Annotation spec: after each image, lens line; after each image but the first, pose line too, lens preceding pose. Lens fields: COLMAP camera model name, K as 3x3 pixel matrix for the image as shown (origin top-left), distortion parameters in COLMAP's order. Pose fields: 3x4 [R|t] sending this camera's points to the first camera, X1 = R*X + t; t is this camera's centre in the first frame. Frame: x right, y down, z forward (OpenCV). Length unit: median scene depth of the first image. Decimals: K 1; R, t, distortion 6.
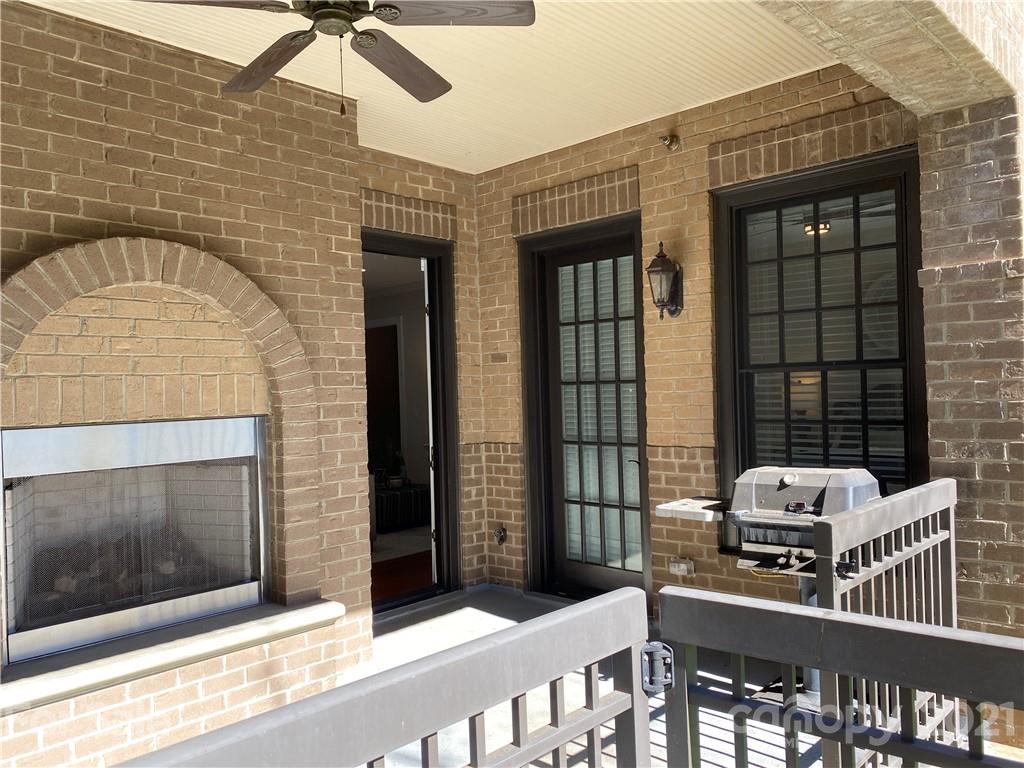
lens RADIAL K [[779.1, 0, 508.7], [0, 779.1, 378.8], [0, 0, 1]] dist [0.058921, -0.072480]
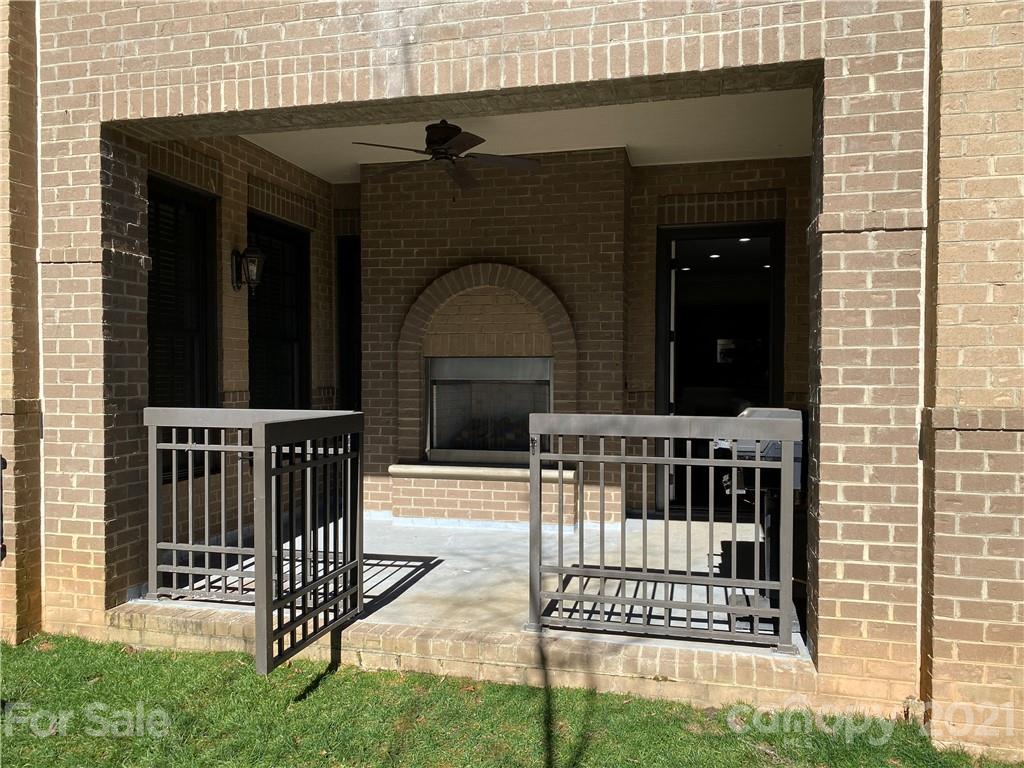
lens RADIAL K [[779.1, 0, 518.1], [0, 779.1, 379.8], [0, 0, 1]] dist [0.058921, -0.072480]
pose [[0.486654, 0.049414, -0.872196, 1.183334], [-0.006872, 0.998585, 0.052740, 0.007706], [0.873568, -0.019673, 0.486305, 0.113313]]
